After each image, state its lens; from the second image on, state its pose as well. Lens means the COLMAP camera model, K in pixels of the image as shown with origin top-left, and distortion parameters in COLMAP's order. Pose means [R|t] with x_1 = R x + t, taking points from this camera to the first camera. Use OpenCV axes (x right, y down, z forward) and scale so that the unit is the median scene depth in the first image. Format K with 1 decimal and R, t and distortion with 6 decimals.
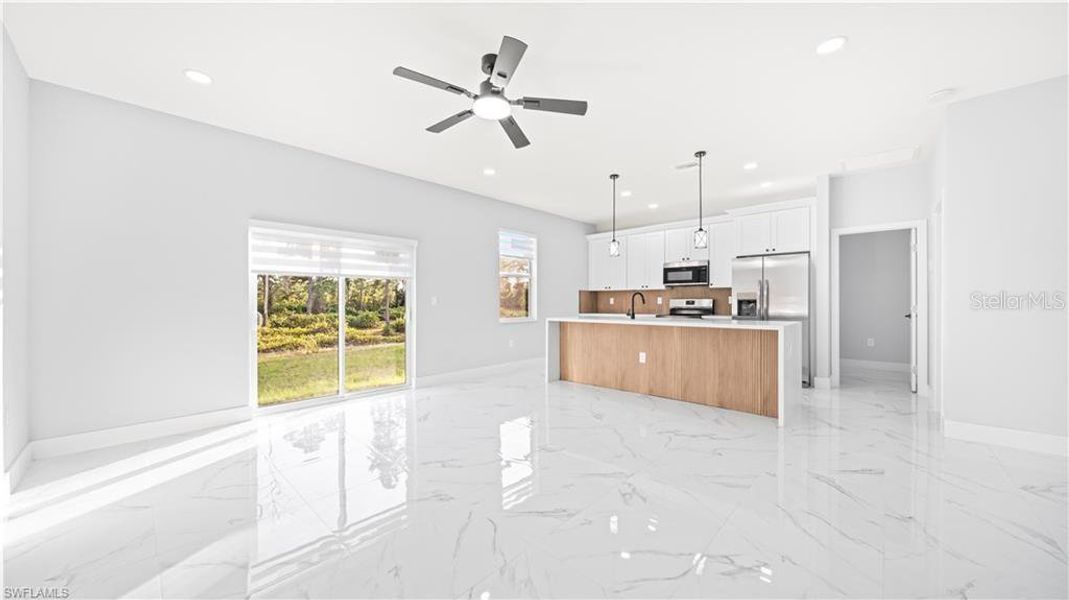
lens RADIAL K [[377.9, 0, 539.7], [0, 377.9, 302.7], [0, 0, 1]] dist [-0.000314, -0.000006]
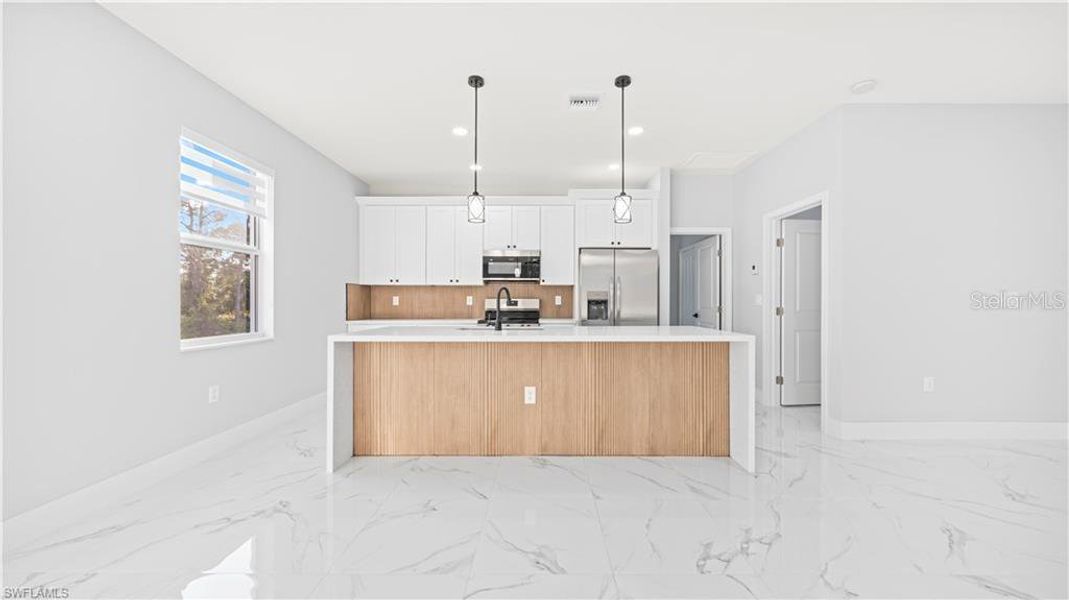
lens RADIAL K [[377.9, 0, 539.7], [0, 377.9, 302.7], [0, 0, 1]] dist [-0.000314, -0.000006]
pose [[0.742861, 0.001262, 0.669445, -0.100465], [-0.000701, 0.999999, -0.001108, -0.000768], [-0.669446, 0.000354, 0.742861, 0.463894]]
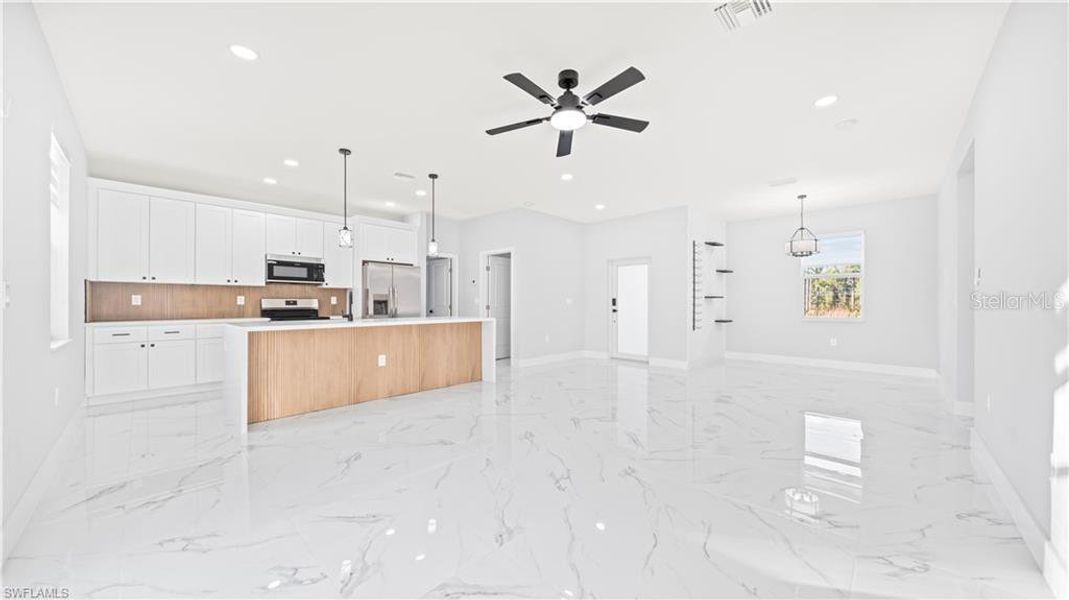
lens RADIAL K [[377.9, 0, 539.7], [0, 377.9, 302.7], [0, 0, 1]] dist [-0.000314, -0.000006]
pose [[0.010089, 0.004125, 0.999941, -0.571544], [0.000939, 0.999991, -0.004135, 0.003953], [-0.999949, 0.000980, 0.010085, 0.507290]]
